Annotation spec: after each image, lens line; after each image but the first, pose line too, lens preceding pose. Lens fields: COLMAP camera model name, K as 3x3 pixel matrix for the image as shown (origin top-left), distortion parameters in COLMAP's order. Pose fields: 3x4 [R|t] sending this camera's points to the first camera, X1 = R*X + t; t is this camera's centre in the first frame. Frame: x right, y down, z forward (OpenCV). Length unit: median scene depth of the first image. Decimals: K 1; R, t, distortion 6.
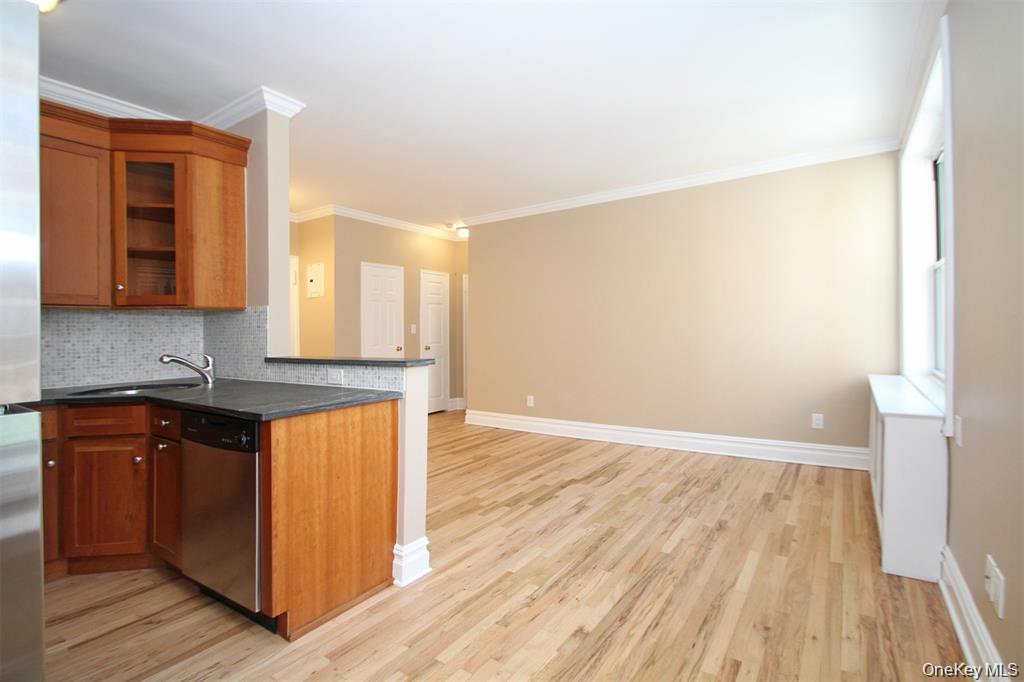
lens RADIAL K [[484.6, 0, 522.8], [0, 484.6, 323.5], [0, 0, 1]] dist [0.001009, -0.013320]
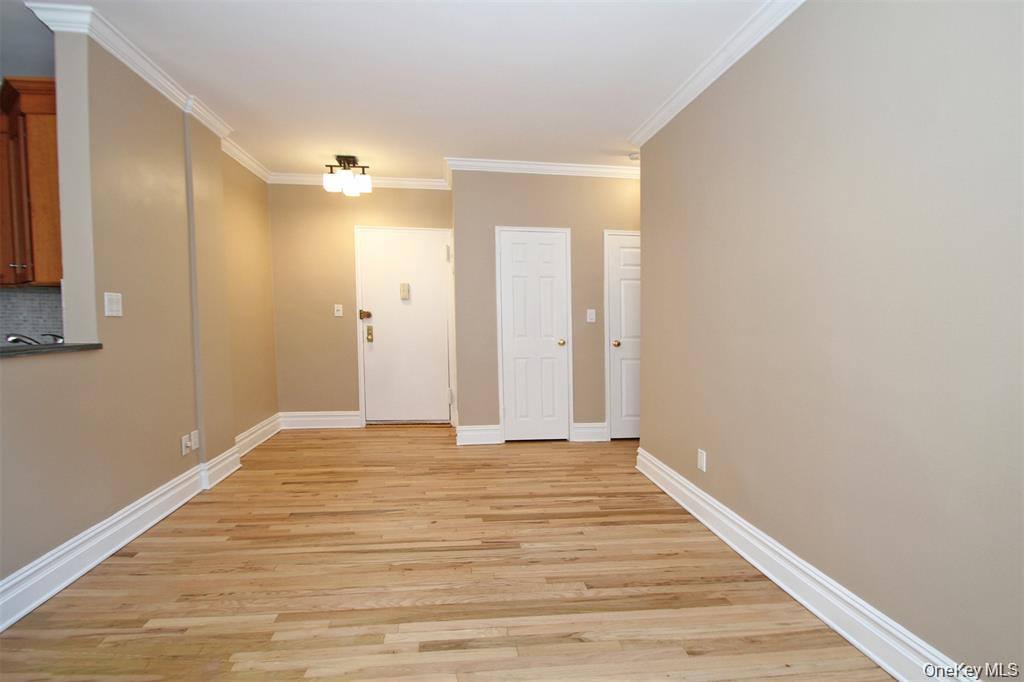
lens RADIAL K [[484.6, 0, 522.8], [0, 484.6, 323.5], [0, 0, 1]] dist [0.001009, -0.013320]
pose [[0.645521, 0.032890, -0.763034, 0.590790], [-0.012416, 0.999392, 0.032574, 0.001784], [0.763642, -0.011553, 0.645537, 1.103751]]
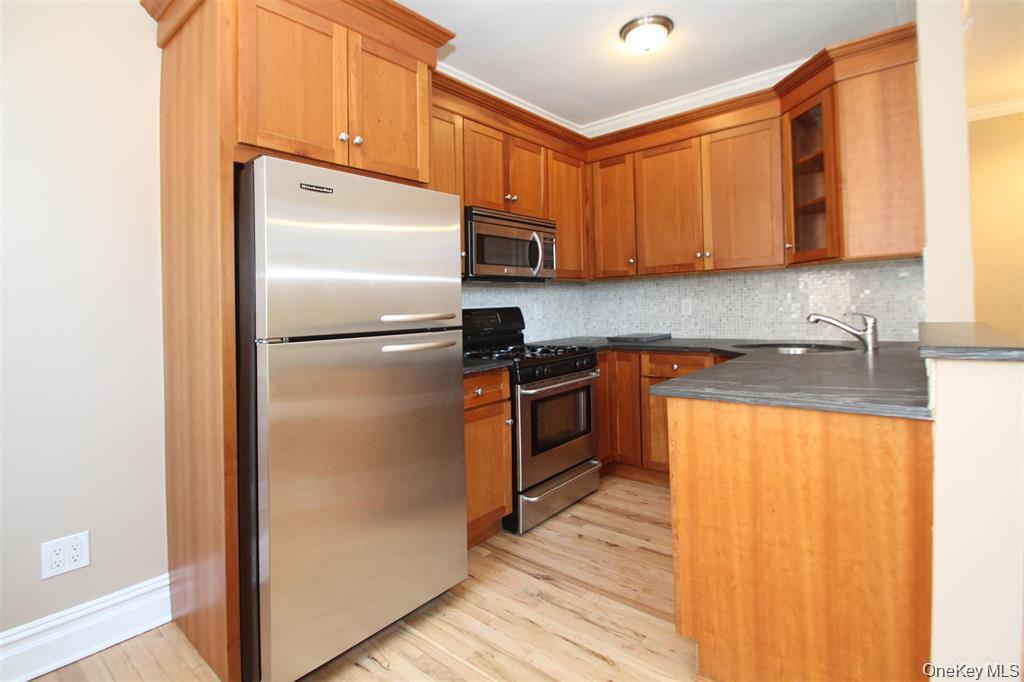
lens RADIAL K [[484.4, 0, 517.1], [0, 484.4, 273.4], [0, 0, 1]] dist [-0.018827, -0.001038]
pose [[-0.120294, -0.046385, -0.991654, 0.227741], [0.046574, 0.997544, -0.052311, 0.009331], [0.991645, -0.052478, -0.117838, 0.524097]]
